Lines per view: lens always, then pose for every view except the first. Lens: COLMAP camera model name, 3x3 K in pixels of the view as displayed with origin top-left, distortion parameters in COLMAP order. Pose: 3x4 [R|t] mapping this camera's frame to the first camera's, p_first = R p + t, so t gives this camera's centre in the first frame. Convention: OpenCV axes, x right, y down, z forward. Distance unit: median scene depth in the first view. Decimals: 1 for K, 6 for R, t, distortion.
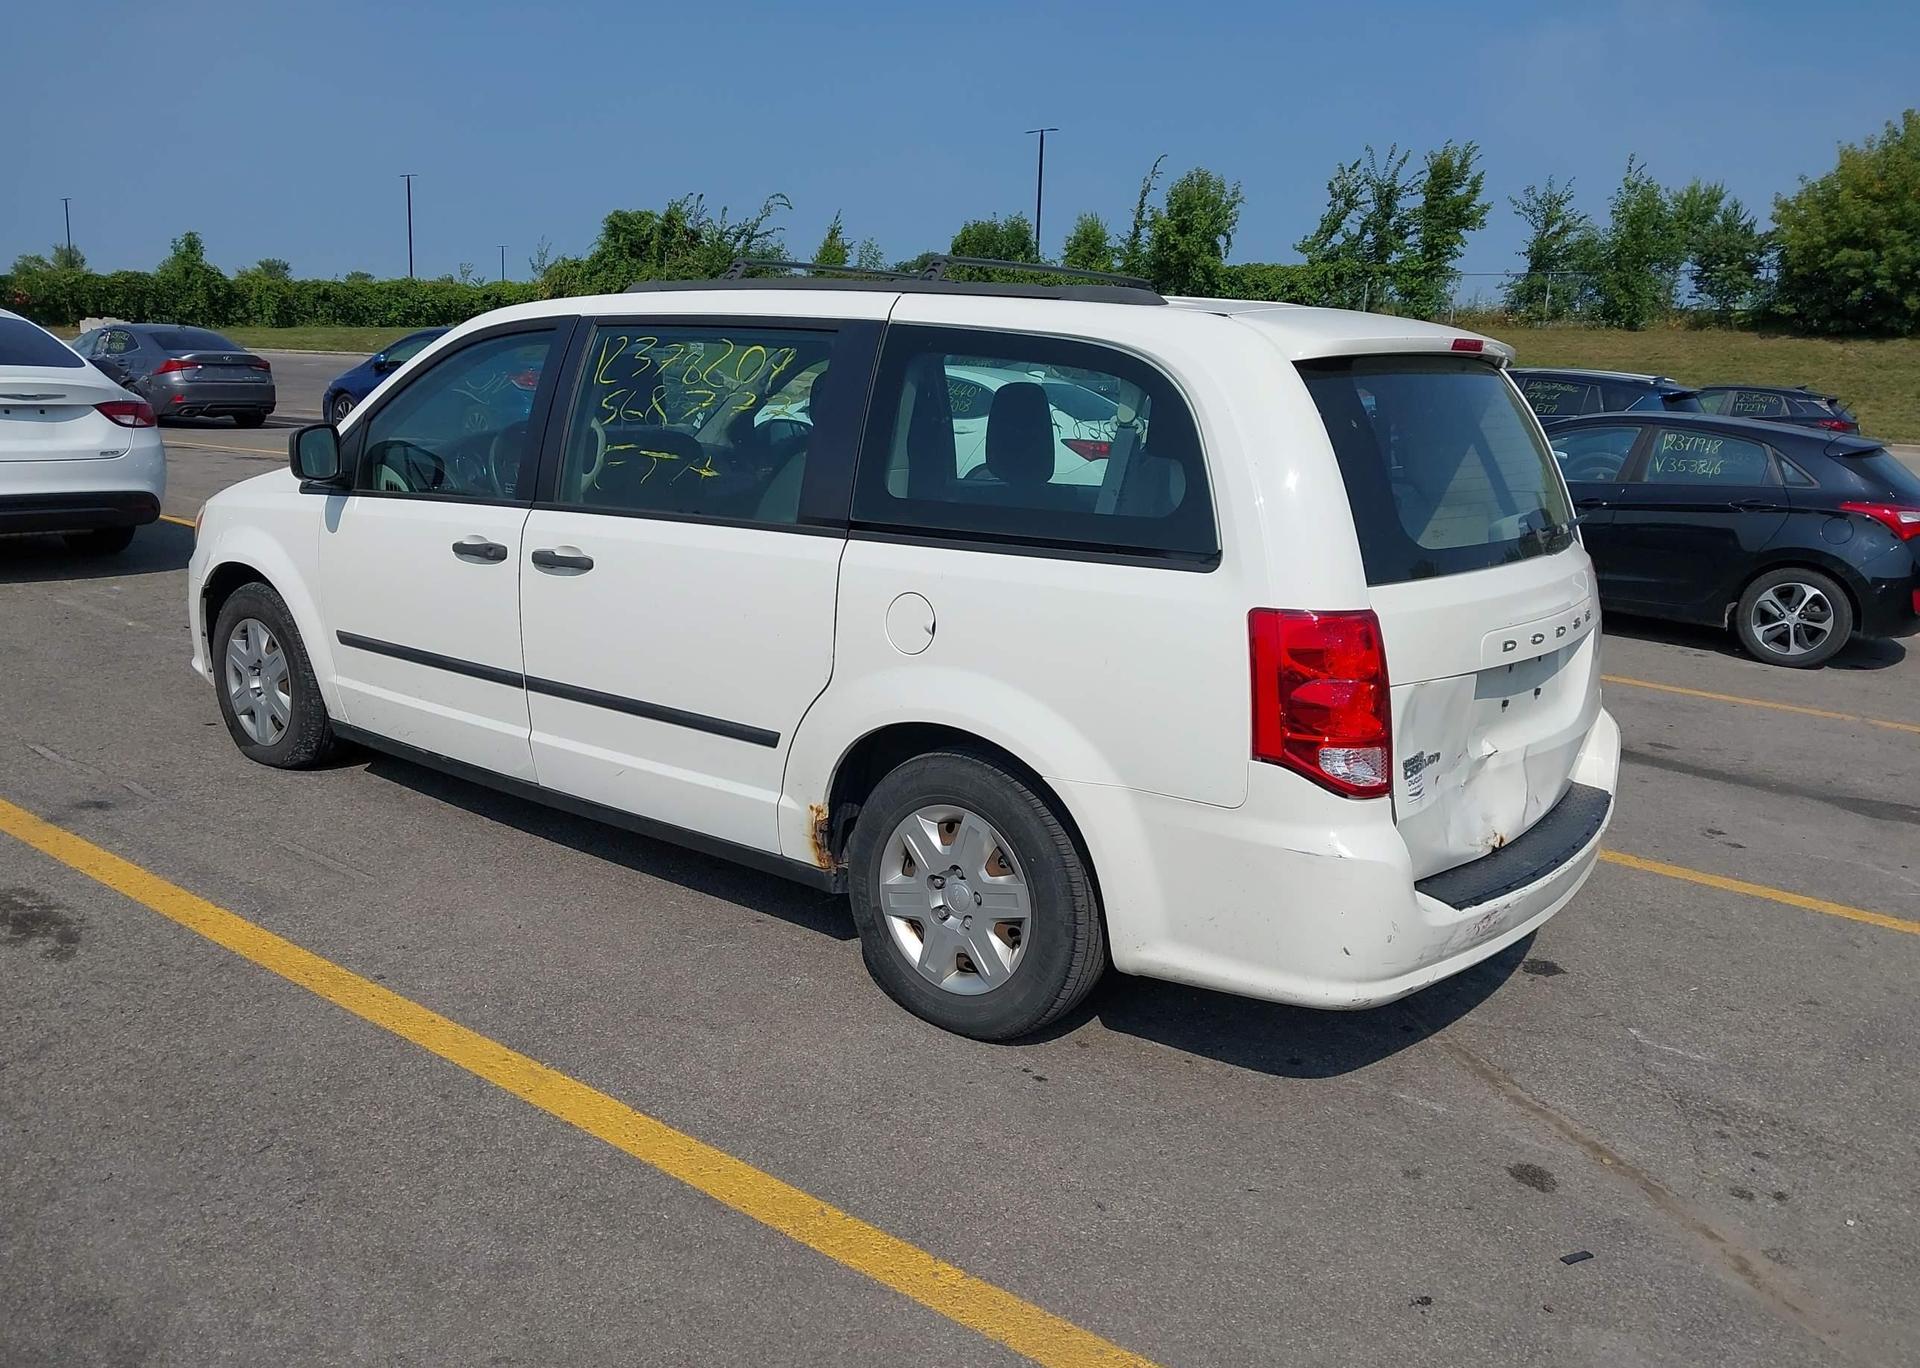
lens RADIAL K [[1509.7, 0, 962.4], [0, 1509.7, 728.7], [0, 0, 1]] dist [0.021629, -0.031076]
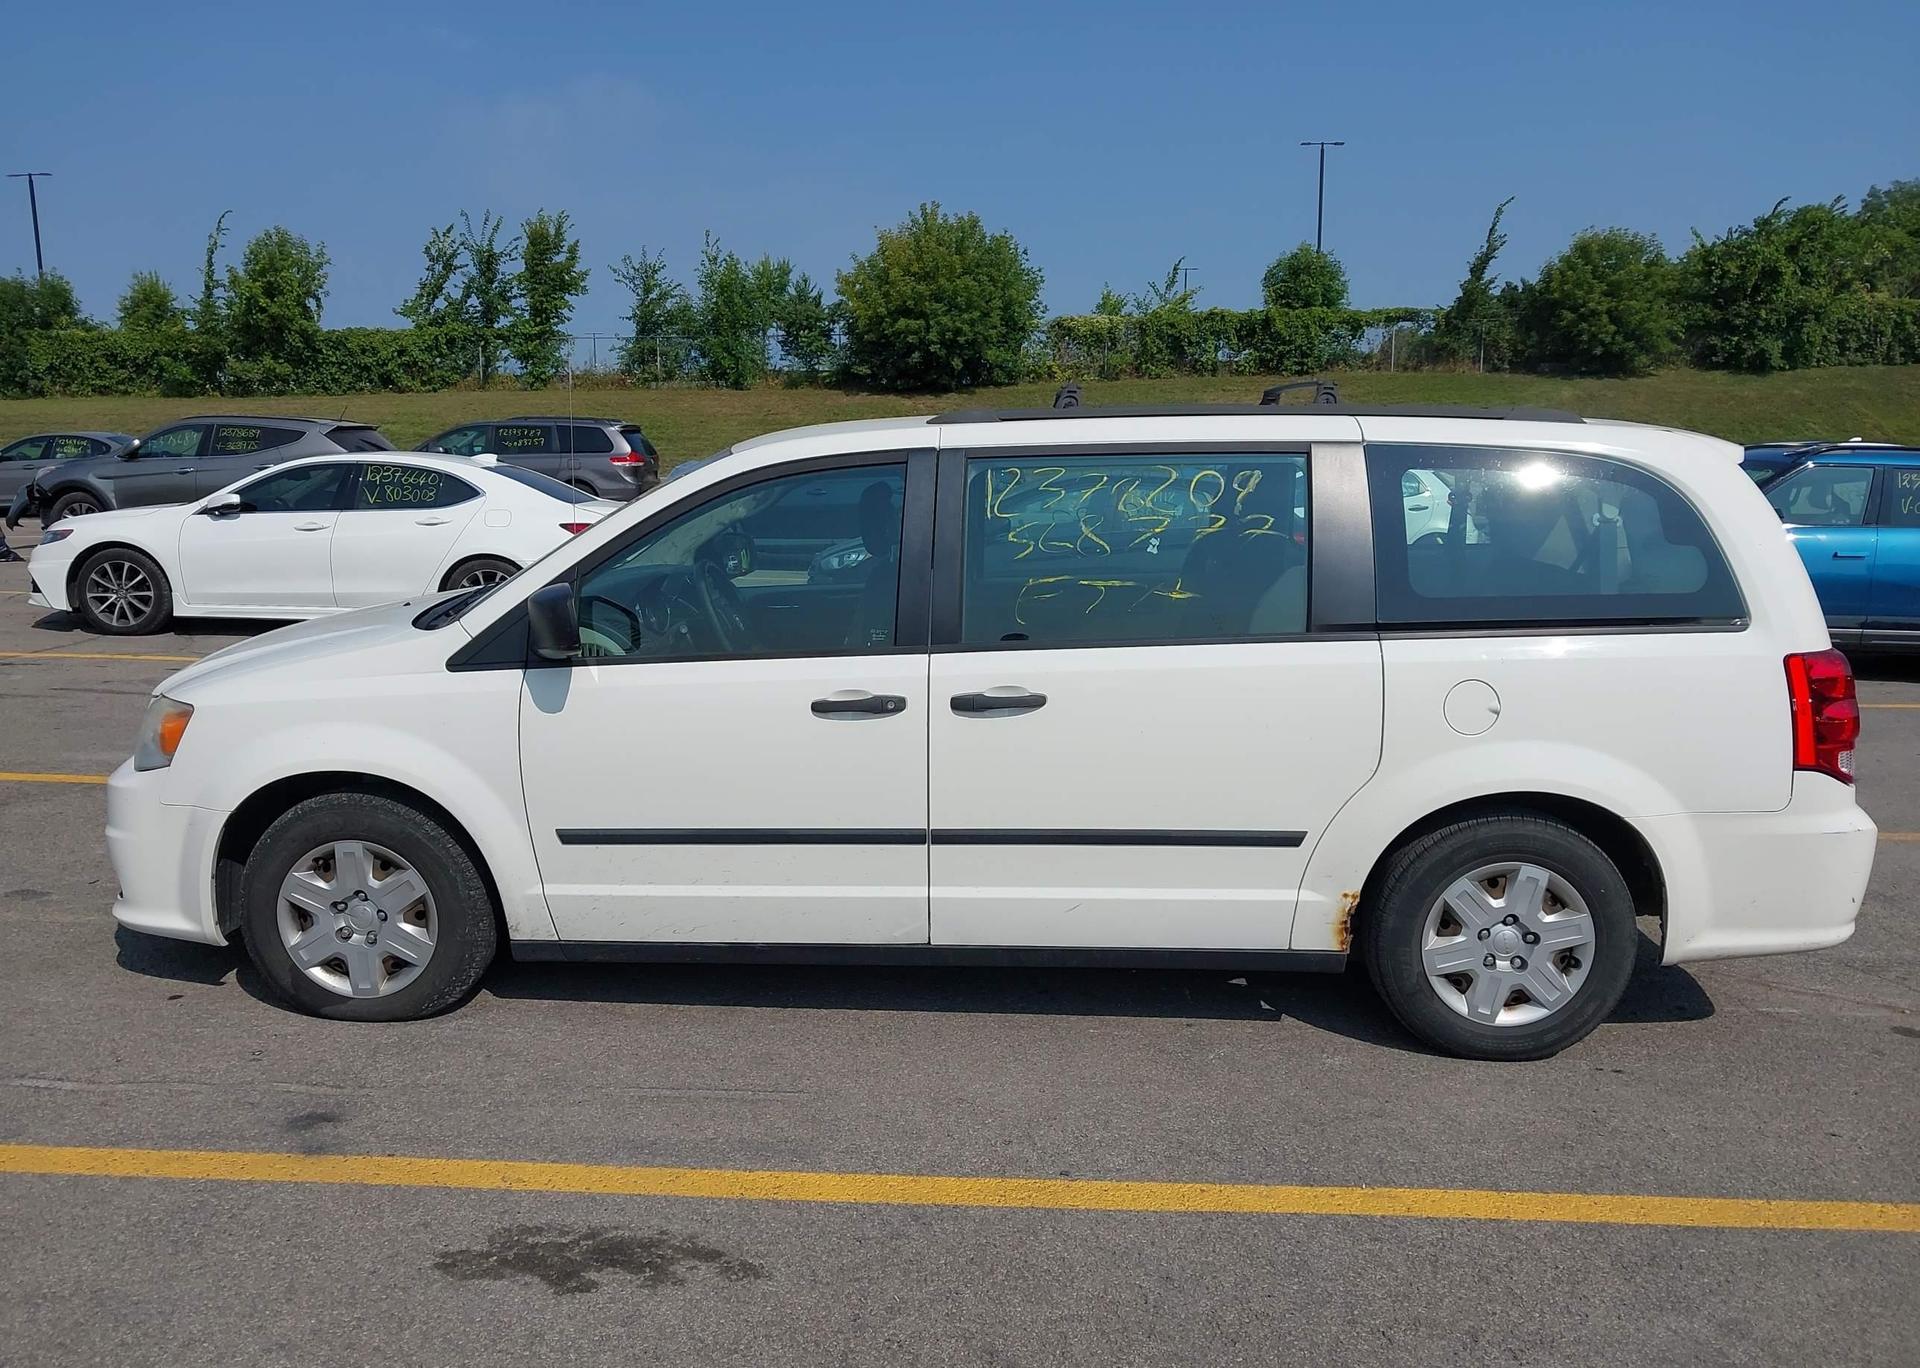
lens RADIAL K [[1509.7, 0, 957.3], [0, 1509.7, 716.3], [0, 0, 1]] dist [0.021629, -0.031076]
pose [[0.818727, -0.142542, 0.556209, -0.665683], [0.166707, 0.985980, 0.007292, -0.092714], [-0.549450, 0.086754, 0.831010, 0.185247]]
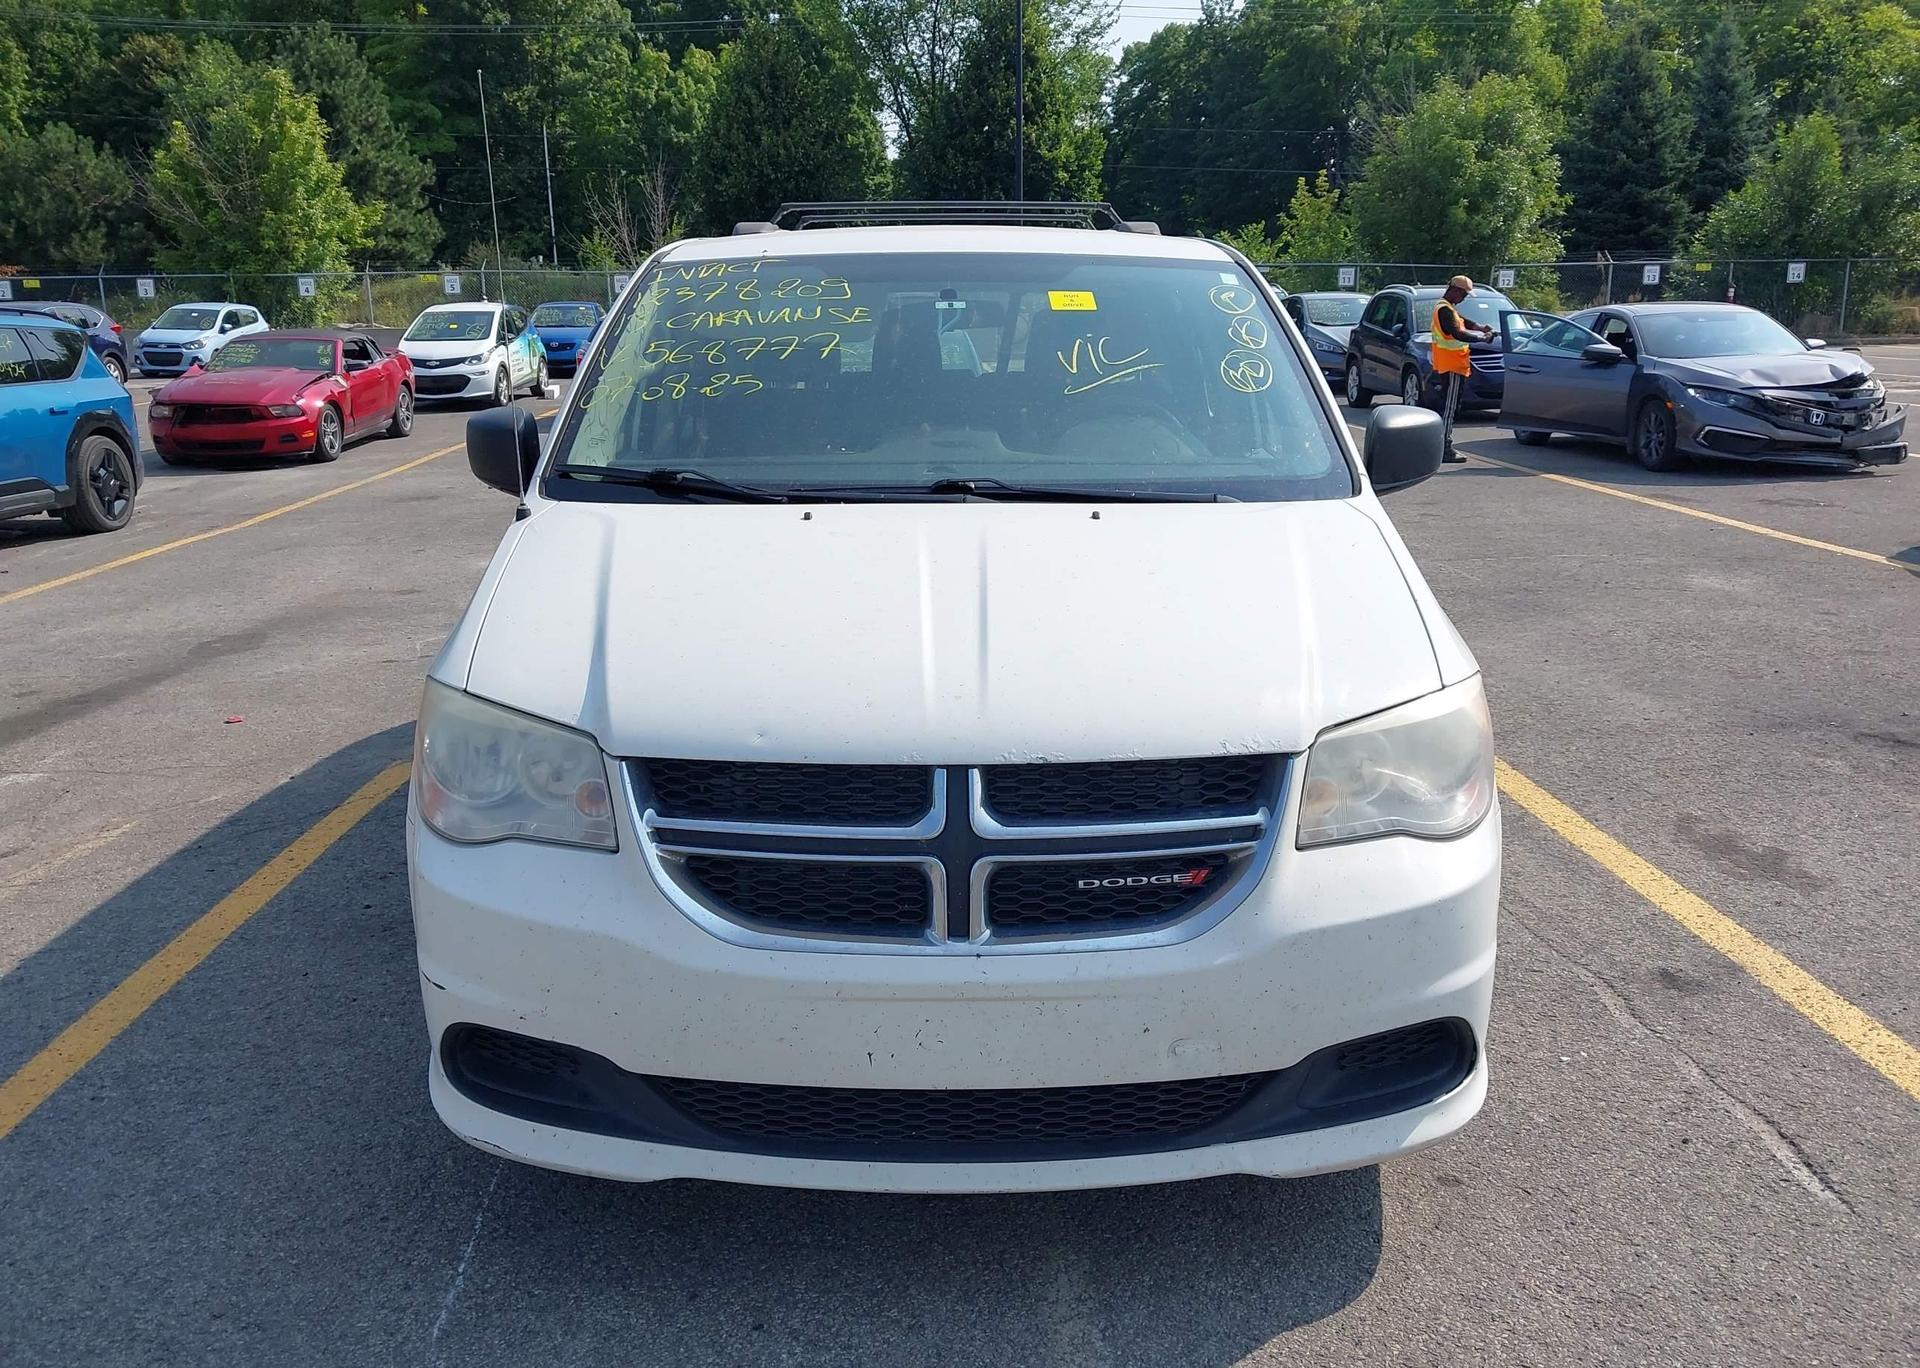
lens RADIAL K [[1509.7, 0, 961.5], [0, 1509.7, 690.1], [0, 0, 1]] dist [0.021629, -0.031076]
pose [[-0.621405, -0.226775, 0.749953, -0.816714], [0.171128, 0.894800, 0.412370, -0.390789], [-0.764573, 0.384586, -0.517225, 1.483431]]
